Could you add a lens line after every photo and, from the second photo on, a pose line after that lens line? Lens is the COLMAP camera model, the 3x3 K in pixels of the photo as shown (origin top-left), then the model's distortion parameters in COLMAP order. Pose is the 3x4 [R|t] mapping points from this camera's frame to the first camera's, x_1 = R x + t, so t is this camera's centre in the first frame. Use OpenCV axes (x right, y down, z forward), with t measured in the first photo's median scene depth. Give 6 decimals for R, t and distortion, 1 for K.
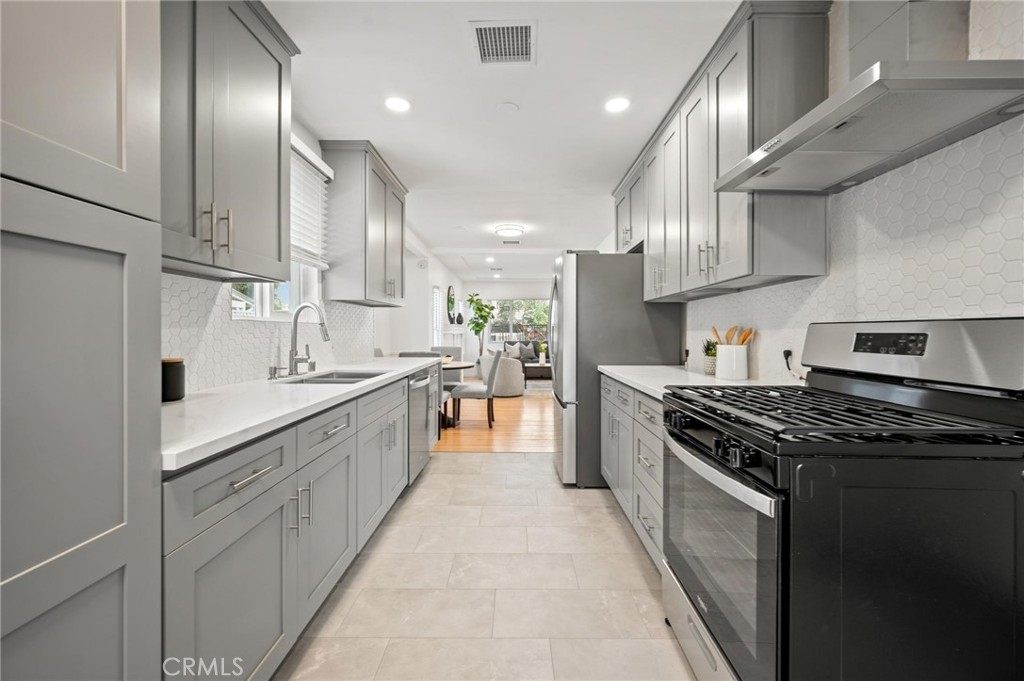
lens RADIAL K [[413.3, 0, 512.2], [0, 413.3, 333.9], [0, 0, 1]] dist [-0.000256, -0.000011]
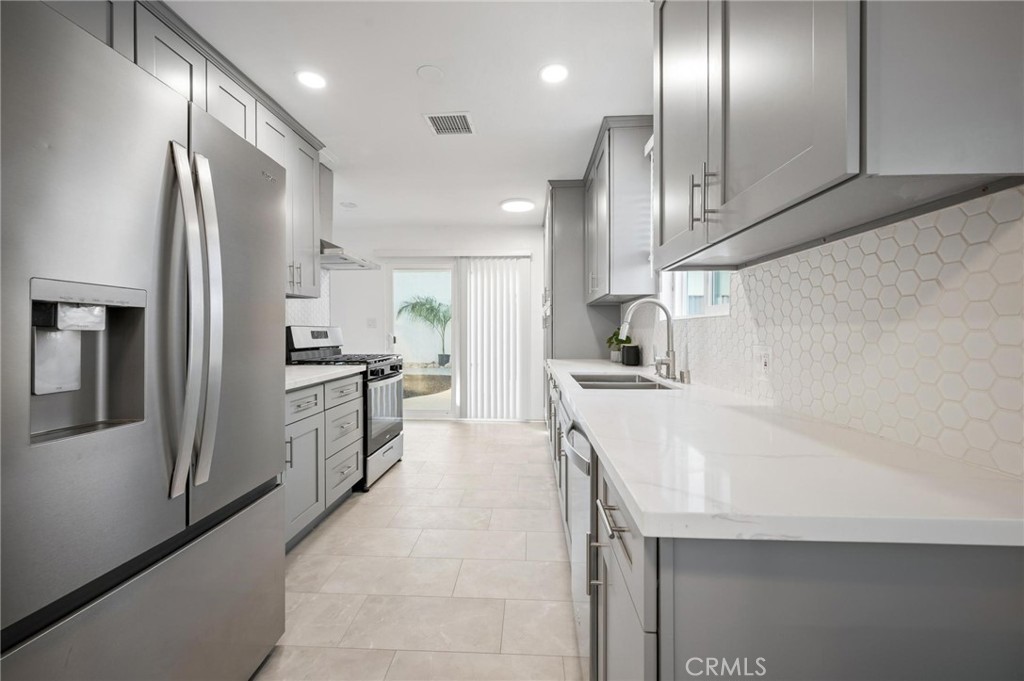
lens RADIAL K [[413.3, 0, 511.5], [0, 413.3, 333.8], [0, 0, 1]] dist [-0.000256, -0.000011]
pose [[-0.999359, 0.000439, 0.035787, -0.240616], [0.000869, 0.999928, 0.012010, -0.008485], [-0.035779, 0.012033, -0.999287, 2.104577]]
